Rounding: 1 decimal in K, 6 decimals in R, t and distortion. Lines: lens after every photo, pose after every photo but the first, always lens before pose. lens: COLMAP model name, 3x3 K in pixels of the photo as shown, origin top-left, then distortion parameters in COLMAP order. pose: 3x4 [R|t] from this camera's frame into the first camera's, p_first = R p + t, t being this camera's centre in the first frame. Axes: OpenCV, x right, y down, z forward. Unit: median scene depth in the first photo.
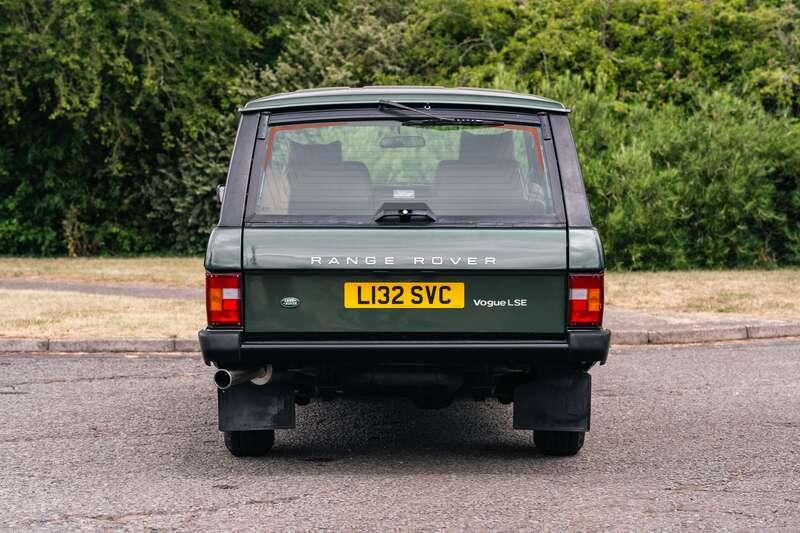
lens RADIAL K [[2319.7, 0, 400.0], [0, 2319.7, 266.5], [0, 0, 1]] dist [0.041151, -0.132332]
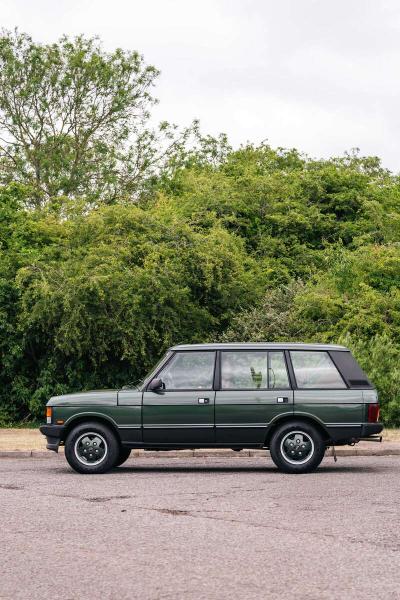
lens RADIAL K [[1365.6, 0, 187.4], [0, 1365.6, 300.8], [0, 0, 1]] dist [0.017585, -0.289388]
pose [[0.998000, -0.009443, -0.062508, -0.014081], [0.002341, 0.993623, -0.112729, 0.026257], [0.063174, 0.112357, 0.991658, -0.251106]]
